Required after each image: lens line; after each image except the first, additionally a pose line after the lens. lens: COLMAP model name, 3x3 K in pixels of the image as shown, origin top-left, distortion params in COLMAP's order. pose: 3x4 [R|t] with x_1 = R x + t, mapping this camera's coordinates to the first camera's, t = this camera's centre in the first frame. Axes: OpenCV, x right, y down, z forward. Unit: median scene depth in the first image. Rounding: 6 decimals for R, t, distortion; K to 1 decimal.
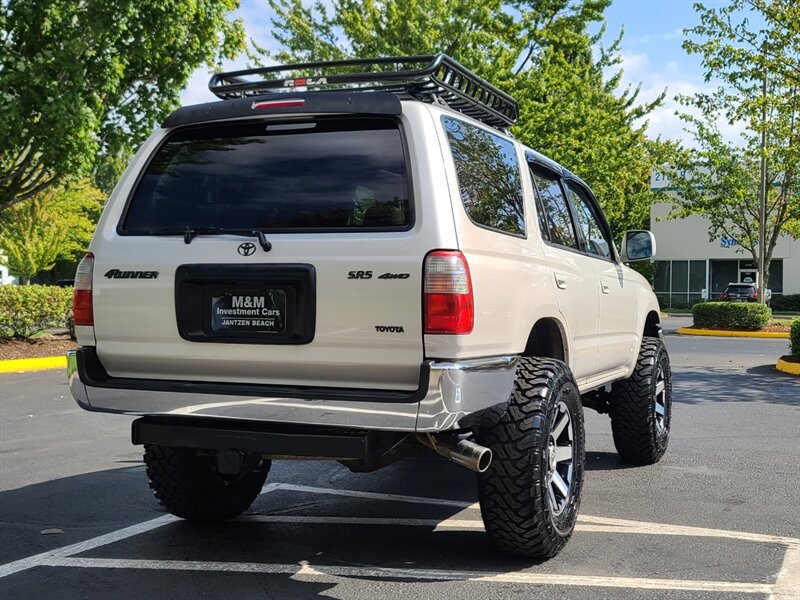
lens RADIAL K [[1026.1, 0, 411.3], [0, 1026.1, 297.9], [0, 0, 1]] dist [0.064997, 0.003749]
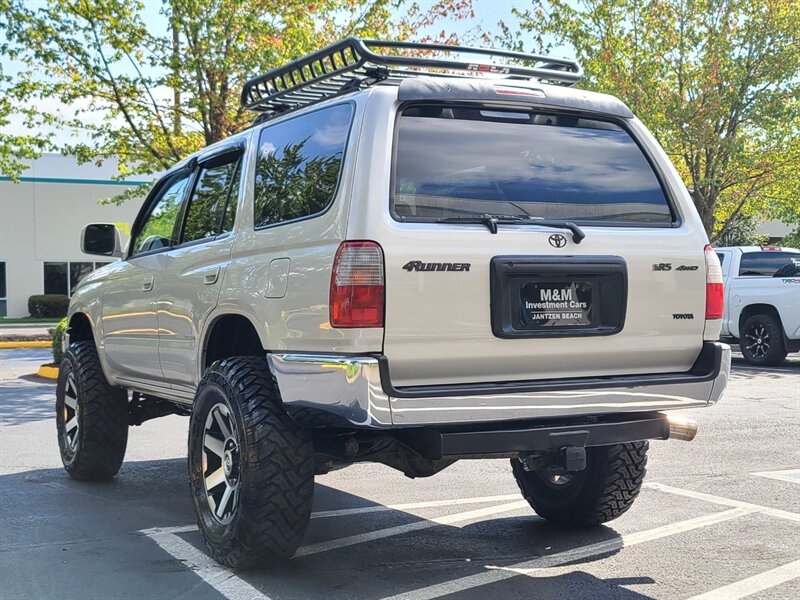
lens RADIAL K [[1150.3, 0, 402.2], [0, 1150.3, 297.8], [0, 0, 1]] dist [0.084372, -0.027448]
pose [[0.642913, -0.016101, 0.765770, -1.000296], [0.021284, 0.999769, 0.003152, 0.000178], [-0.765644, 0.014272, 0.643107, 0.372784]]
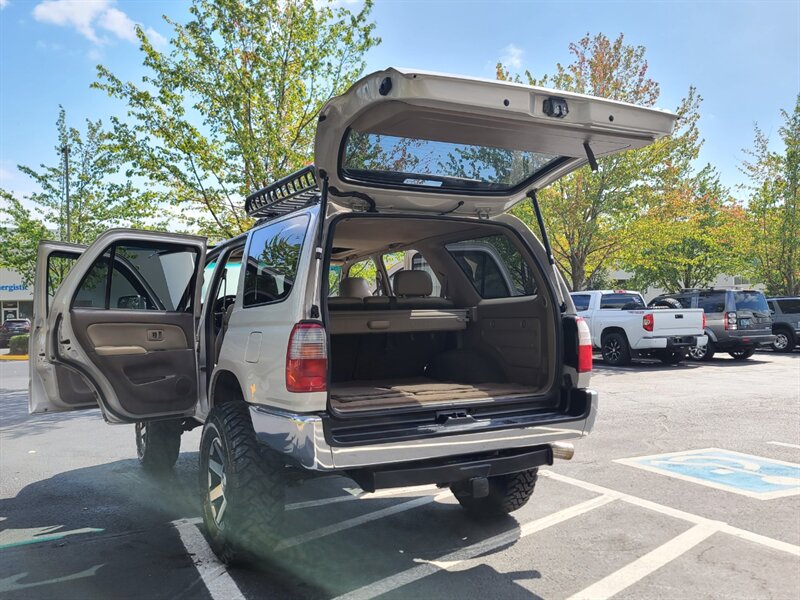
lens RADIAL K [[691.8, 0, 397.7], [0, 691.8, 301.0], [0, 0, 1]] dist [0.055223, 0.000893]
pose [[0.642571, -0.005642, 0.766205, -0.798613], [0.031948, 0.999301, -0.019434, -0.049864], [-0.765560, 0.036967, 0.642302, 0.464827]]
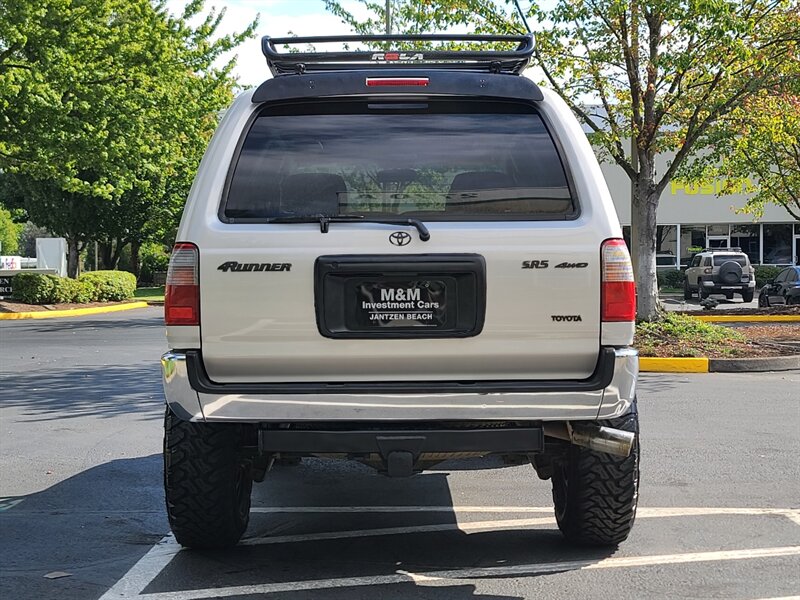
lens RADIAL K [[1344.2, 0, 400.3], [0, 1344.2, 300.4], [0, 0, 1]] dist [0.072856, 0.179793]
pose [[0.924448, -0.024858, 0.380497, -0.575762], [0.018599, 0.999625, 0.020117, -0.014150], [-0.380854, -0.011520, 0.924563, -0.129730]]
